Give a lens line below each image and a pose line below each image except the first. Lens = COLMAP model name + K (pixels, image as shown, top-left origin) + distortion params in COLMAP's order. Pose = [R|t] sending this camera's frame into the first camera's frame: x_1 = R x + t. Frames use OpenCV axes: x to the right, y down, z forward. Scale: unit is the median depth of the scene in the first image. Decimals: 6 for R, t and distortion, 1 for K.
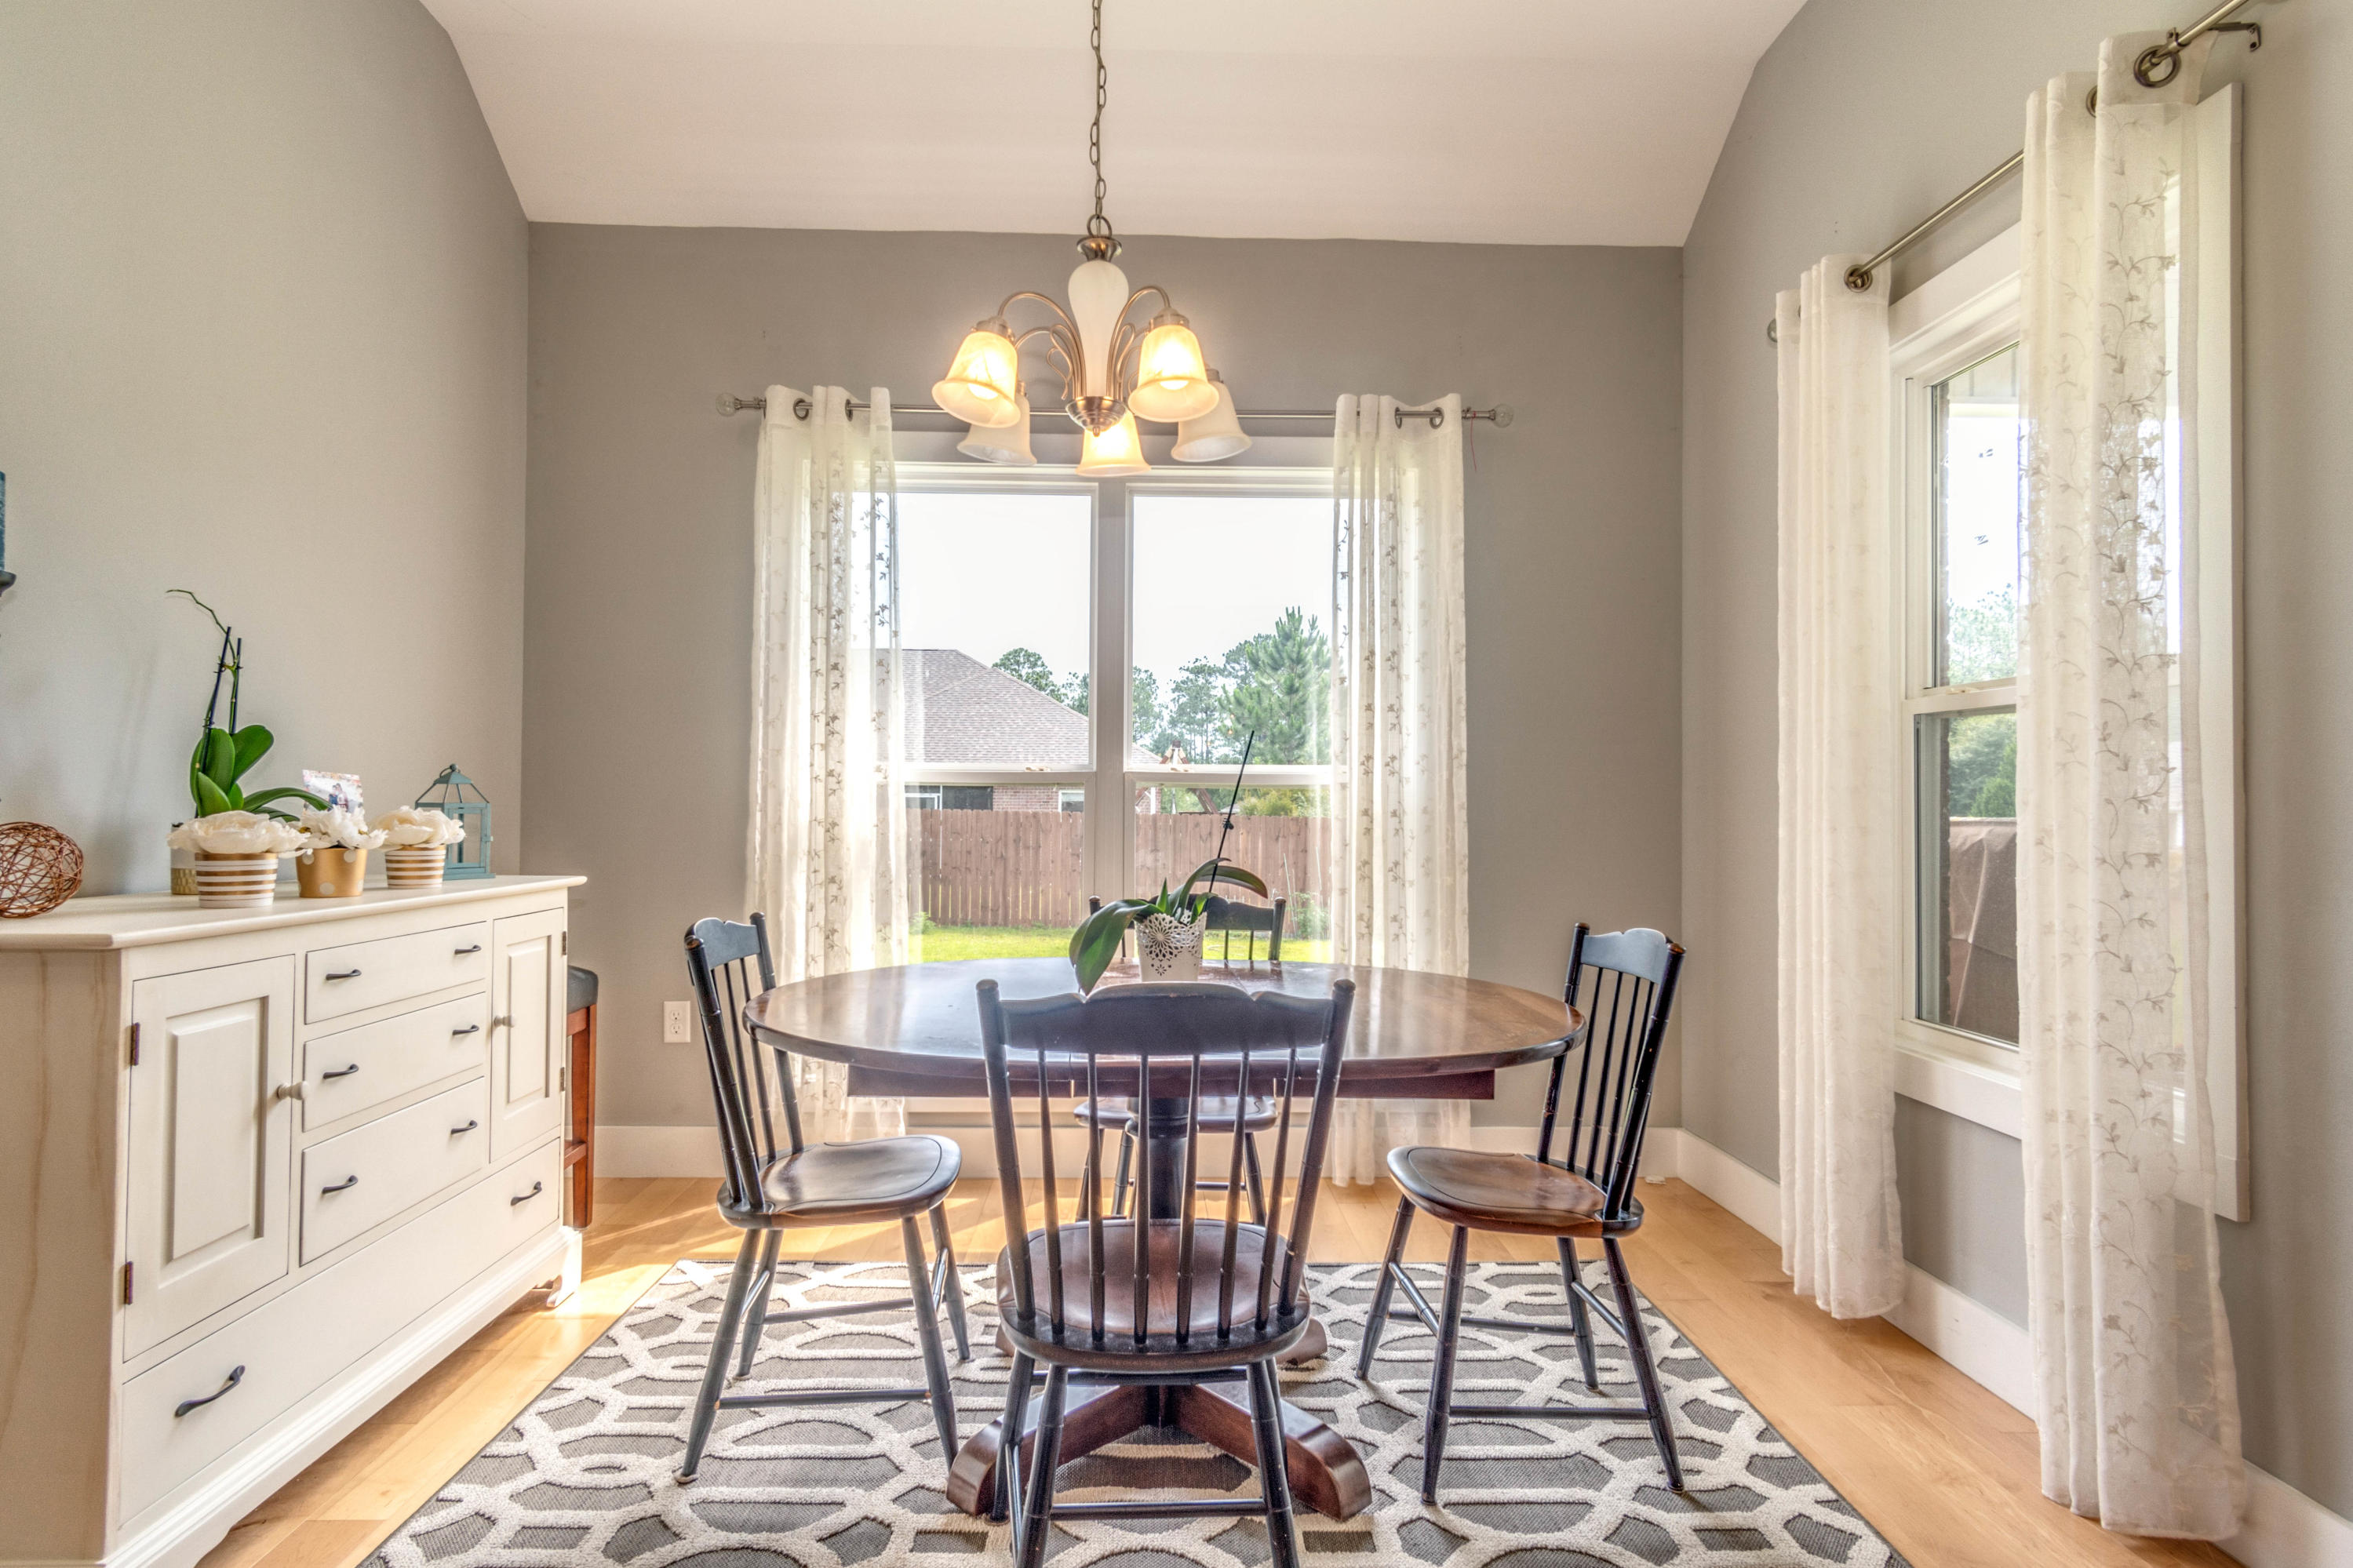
lens RADIAL K [[1253.7, 0, 1166.5], [0, 1253.7, 793.4], [0, 0, 1]] dist [-0.000659, 0.005489]
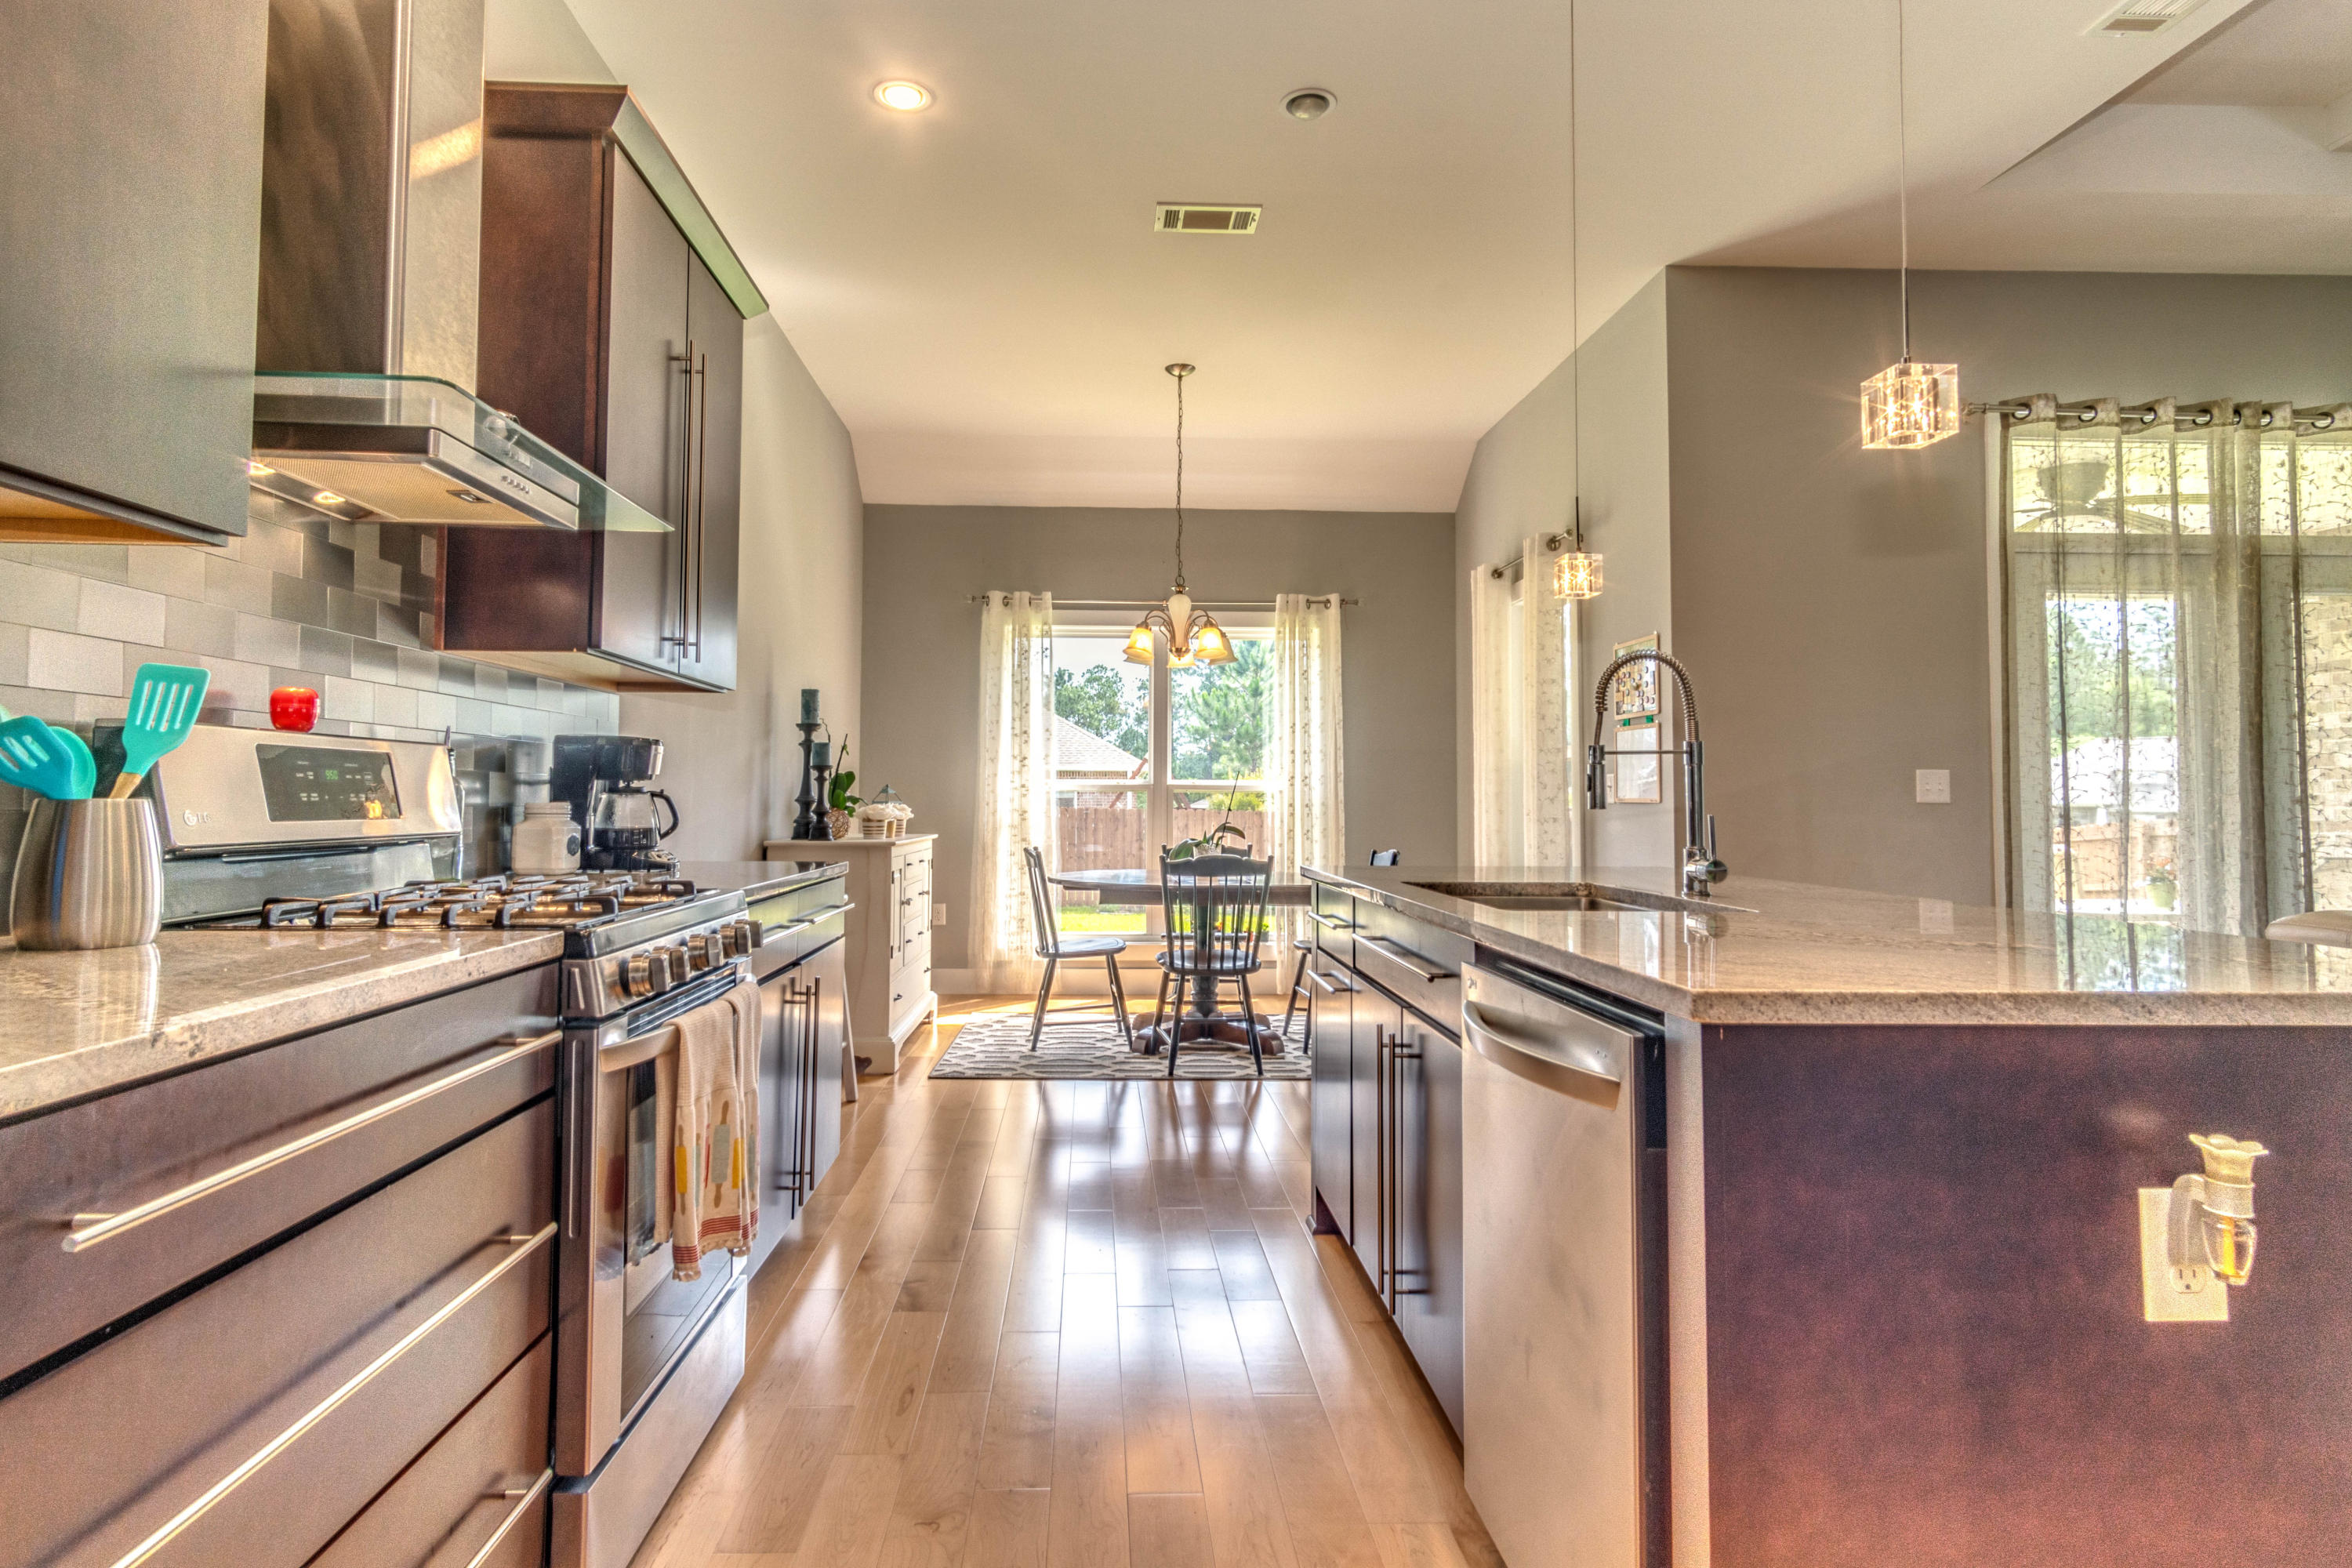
lens RADIAL K [[1424.6, 0, 1147.1], [0, 1424.6, 715.4], [0, 0, 1]] dist [0.003669, -0.001179]
pose [[0.999756, -0.000554, 0.022087, -0.117510], [0.001694, 0.998665, -0.051634, -0.010545], [-0.022029, 0.051659, 0.998422, -1.223766]]
